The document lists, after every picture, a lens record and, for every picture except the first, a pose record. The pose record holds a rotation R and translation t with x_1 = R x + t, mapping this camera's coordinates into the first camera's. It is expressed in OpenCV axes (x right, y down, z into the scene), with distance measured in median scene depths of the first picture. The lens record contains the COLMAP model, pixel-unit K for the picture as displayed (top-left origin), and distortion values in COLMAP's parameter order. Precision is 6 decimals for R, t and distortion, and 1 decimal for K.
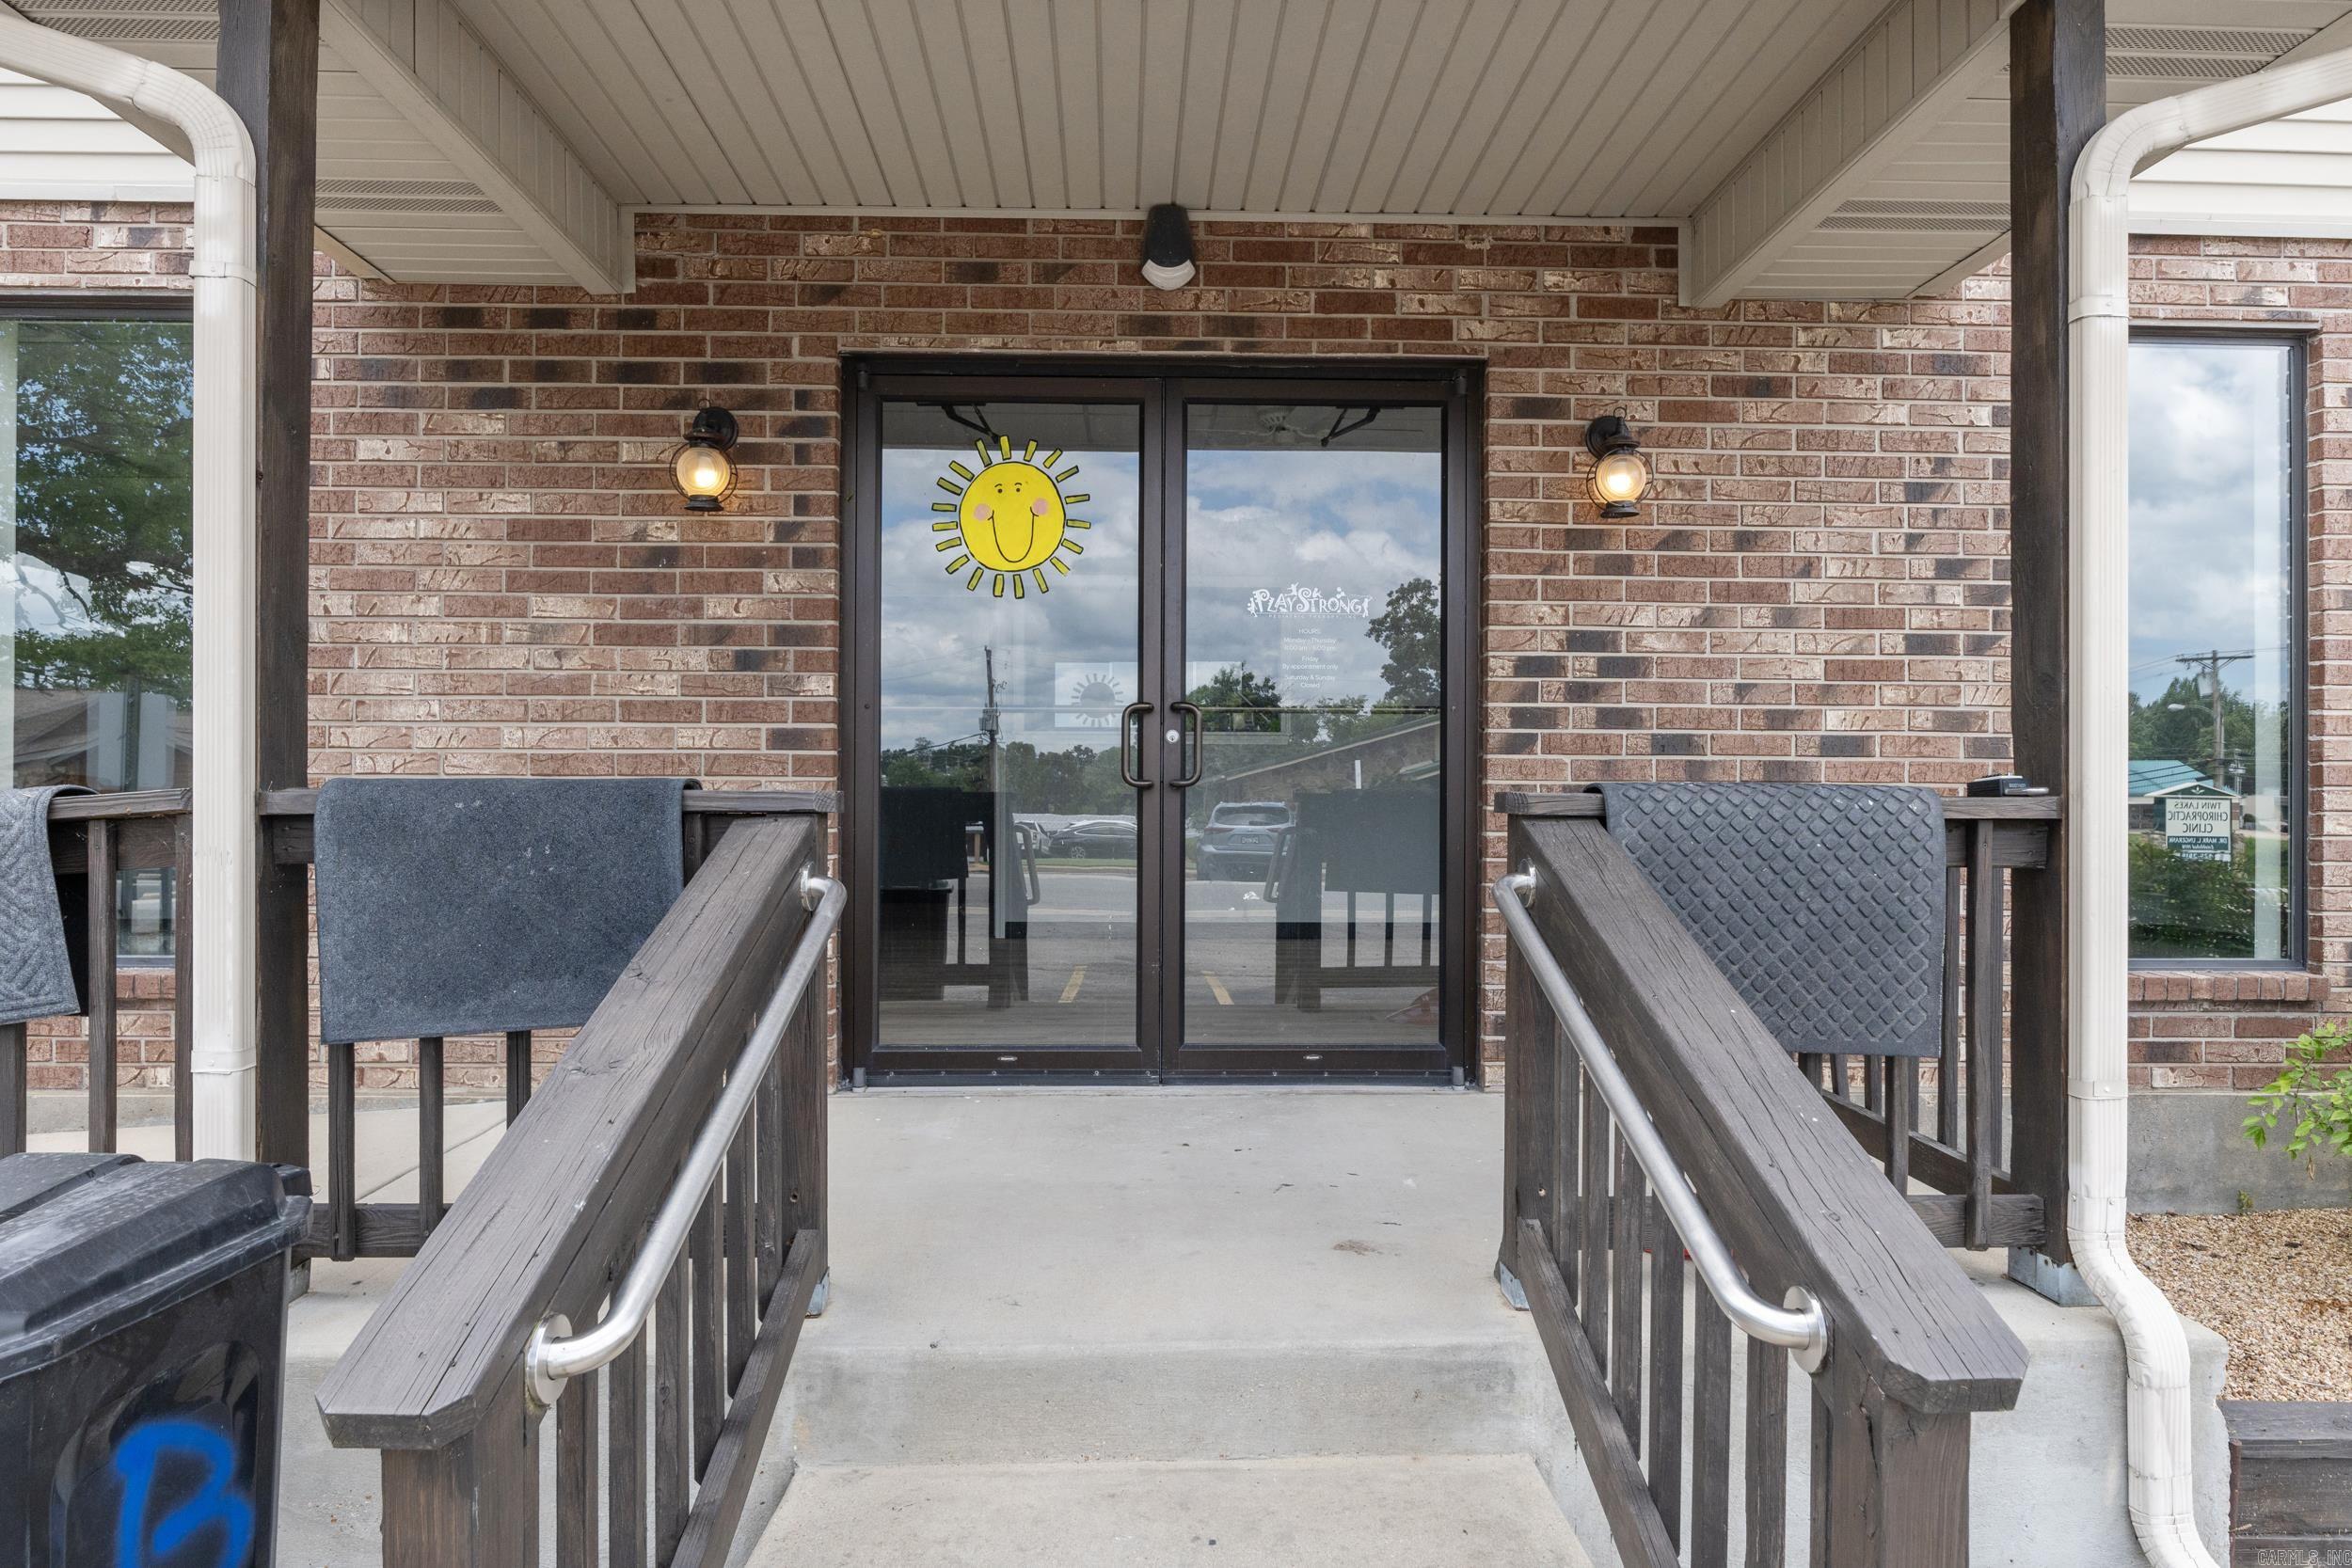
lens RADIAL K [[1495.3, 0, 1170.0], [0, 1495.3, 772.5], [0, 0, 1]] dist [-0.009282, -0.000353]
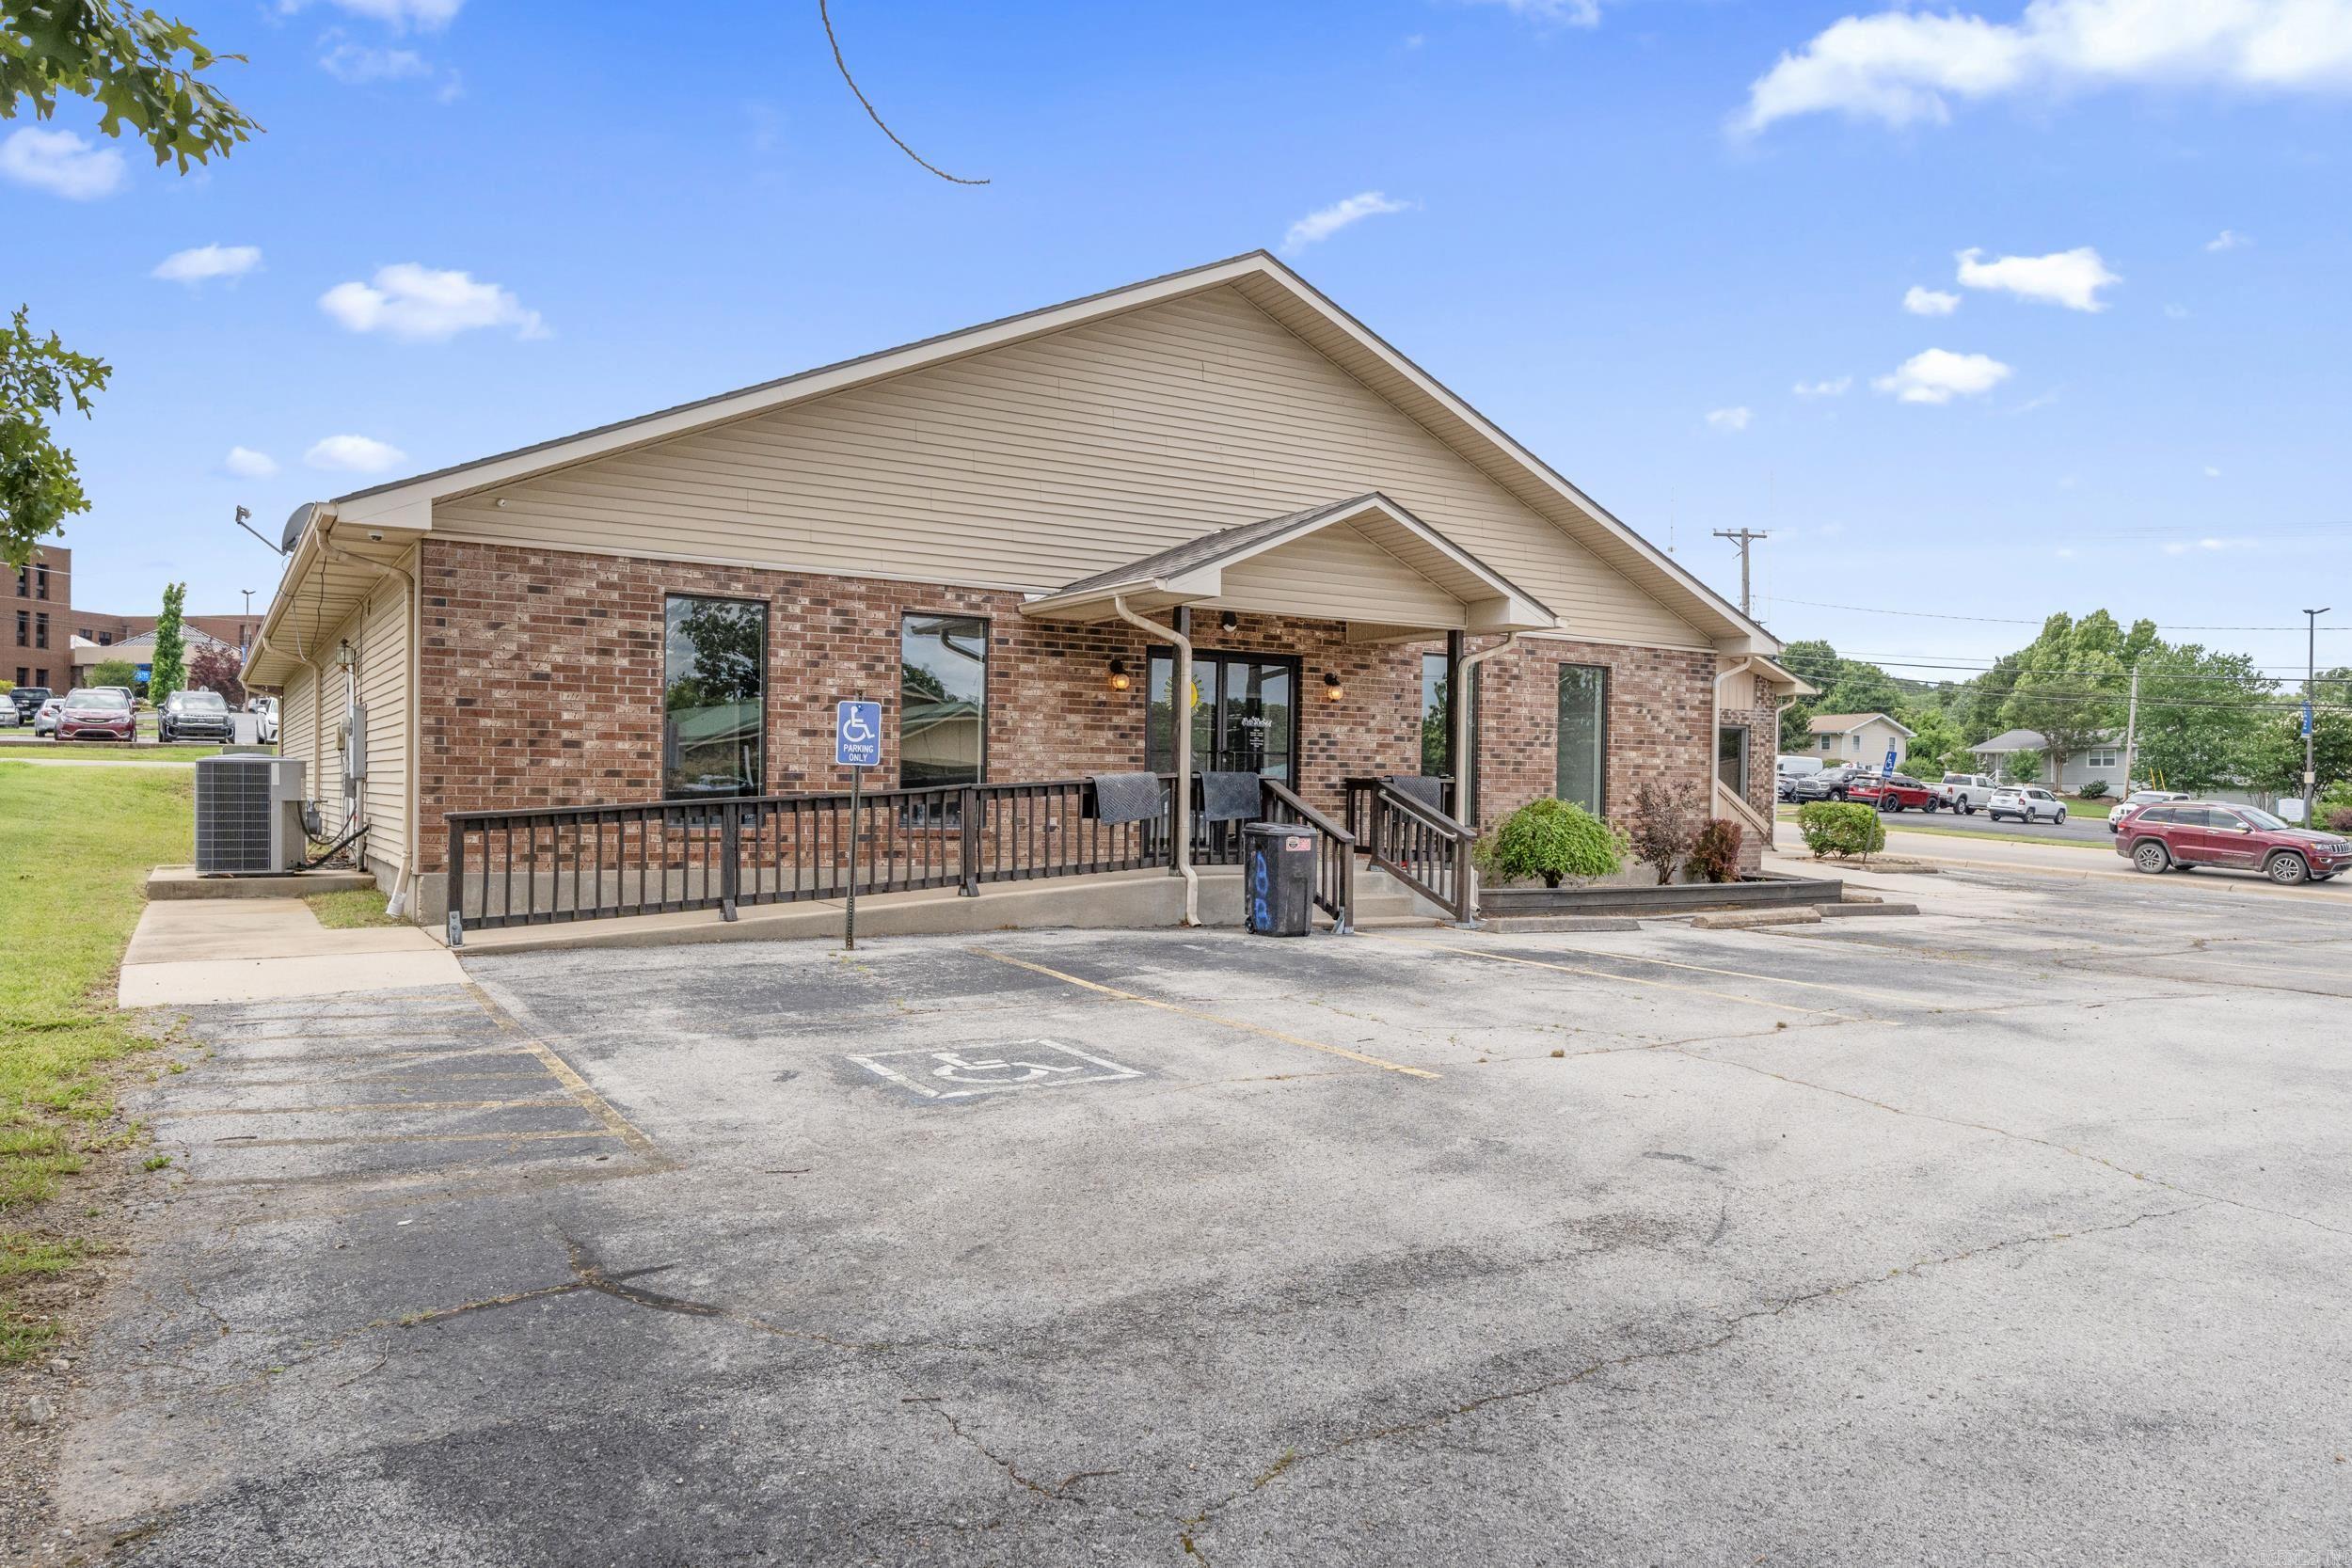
lens RADIAL K [[1505.4, 0, 1156.2], [0, 1505.4, 803.9], [0, 0, 1]] dist [0.007402, -0.000982]
pose [[0.870201, 0.002995, 0.492688, -1.873528], [-0.011703, 0.999825, 0.014592, 0.028102], [-0.492558, -0.018464, 0.870084, -1.971426]]
